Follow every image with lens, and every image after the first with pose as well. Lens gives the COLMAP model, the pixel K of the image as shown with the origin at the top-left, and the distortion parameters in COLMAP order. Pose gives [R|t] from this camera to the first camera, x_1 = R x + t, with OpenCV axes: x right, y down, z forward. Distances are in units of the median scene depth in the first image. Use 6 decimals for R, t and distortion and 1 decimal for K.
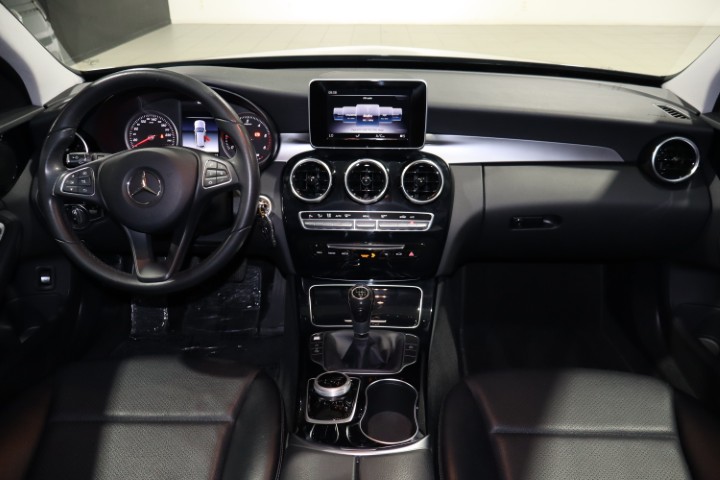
lens RADIAL K [[589.7, 0, 358.0], [0, 589.7, 243.9], [0, 0, 1]] dist [-0.009681, -0.003640]
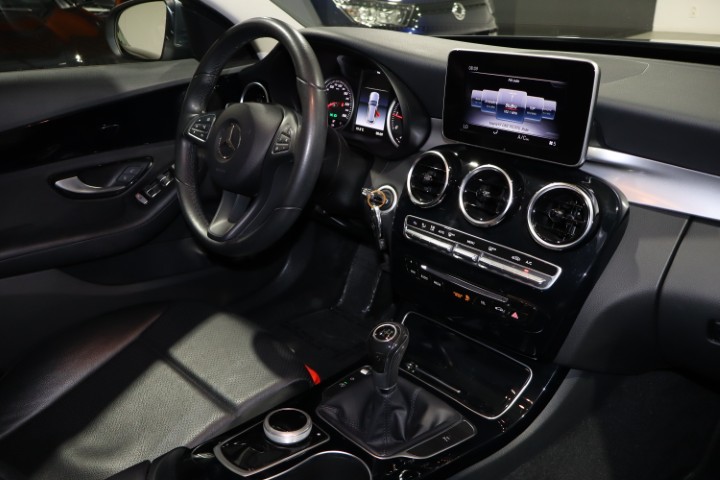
lens RADIAL K [[589.7, 0, 358.4], [0, 589.7, 238.6], [0, 0, 1]] dist [-0.009681, -0.003640]
pose [[0.713417, 0.274853, -0.644587, 0.378220], [-0.296334, 0.951901, 0.077916, -0.066760], [0.634998, 0.135427, 0.760551, 0.366226]]
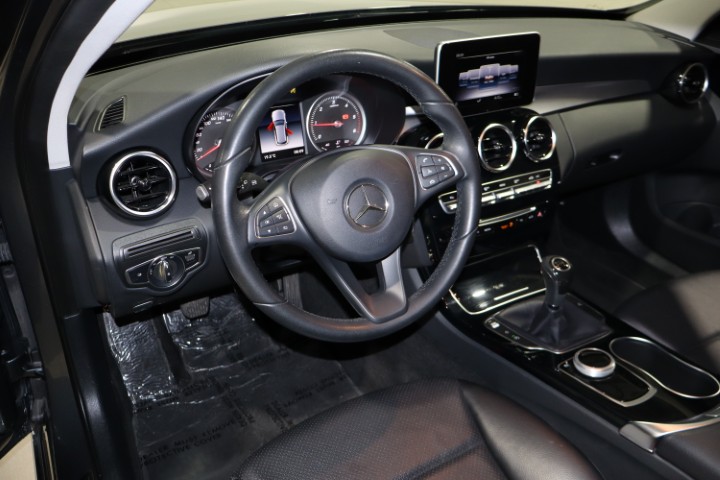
lens RADIAL K [[589.7, 0, 359.5], [0, 589.7, 237.5], [0, 0, 1]] dist [-0.009681, -0.003640]
pose [[0.864630, -0.243848, 0.439265, -0.610772], [0.213181, 0.969772, 0.118730, -0.125837], [-0.454939, -0.009014, 0.890477, 0.272811]]
